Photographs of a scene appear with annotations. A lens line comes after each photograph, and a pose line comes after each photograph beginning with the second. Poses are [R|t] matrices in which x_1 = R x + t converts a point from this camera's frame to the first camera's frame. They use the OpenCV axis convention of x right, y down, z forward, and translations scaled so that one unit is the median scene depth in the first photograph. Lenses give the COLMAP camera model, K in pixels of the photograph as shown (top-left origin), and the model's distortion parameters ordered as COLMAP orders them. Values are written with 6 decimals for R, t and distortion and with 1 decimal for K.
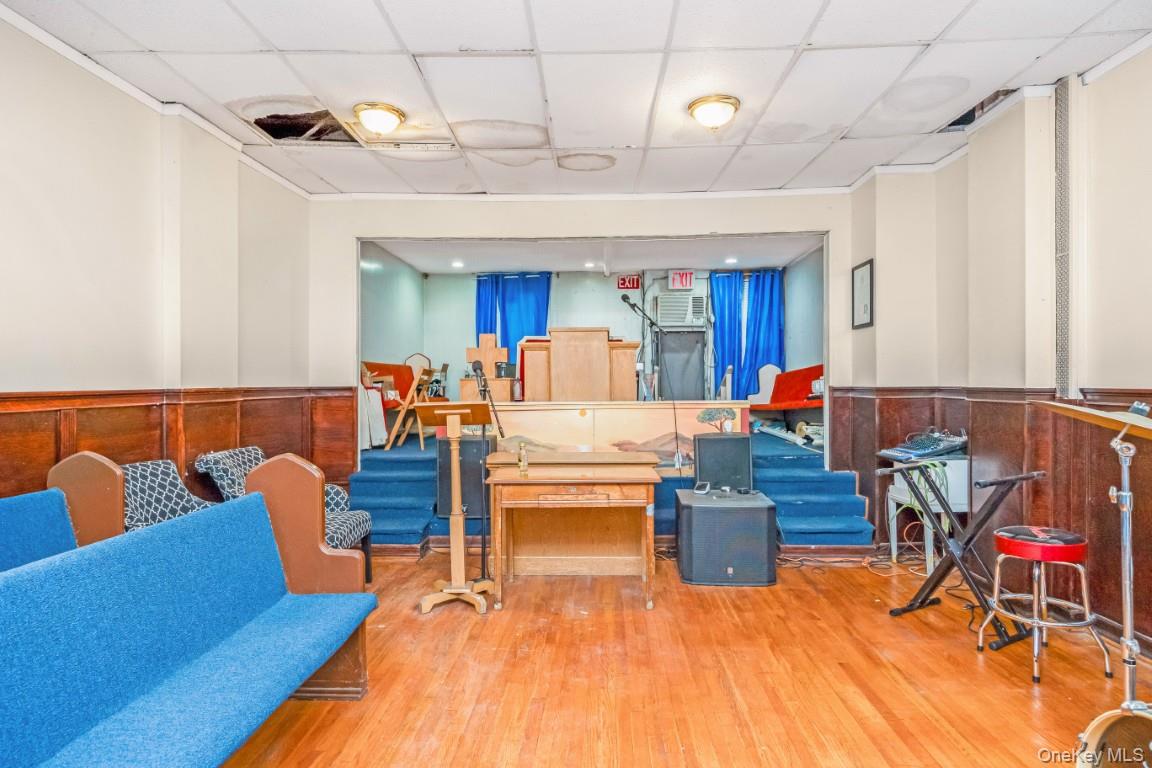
lens RADIAL K [[648.4, 0, 570.5], [0, 648.4, 378.3], [0, 0, 1]] dist [0.002780, -0.000033]
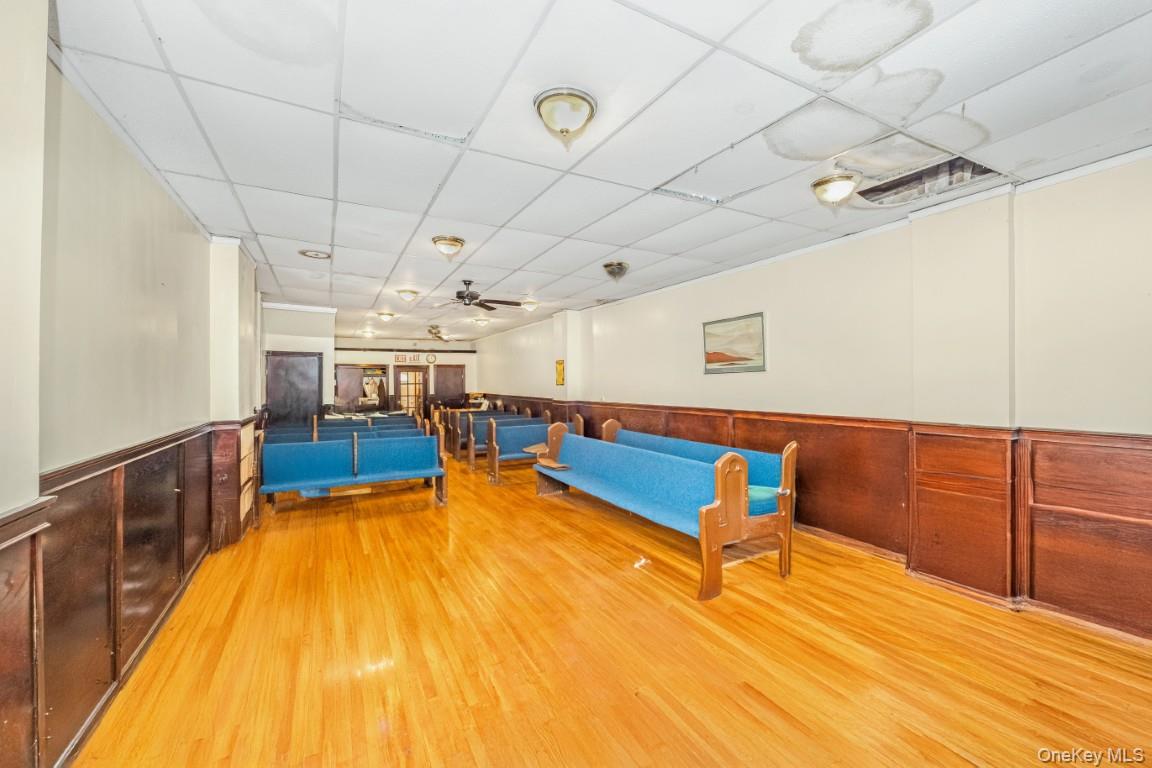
lens RADIAL K [[474.7, 0, 573.5], [0, 474.7, 383.3], [0, 0, 1]] dist [-0.002614, -0.000151]
pose [[-0.863839, 0.002778, -0.503760, 0.393626], [0.001088, 0.999993, 0.003649, -0.051450], [0.503766, 0.002604, -0.863836, 1.155857]]
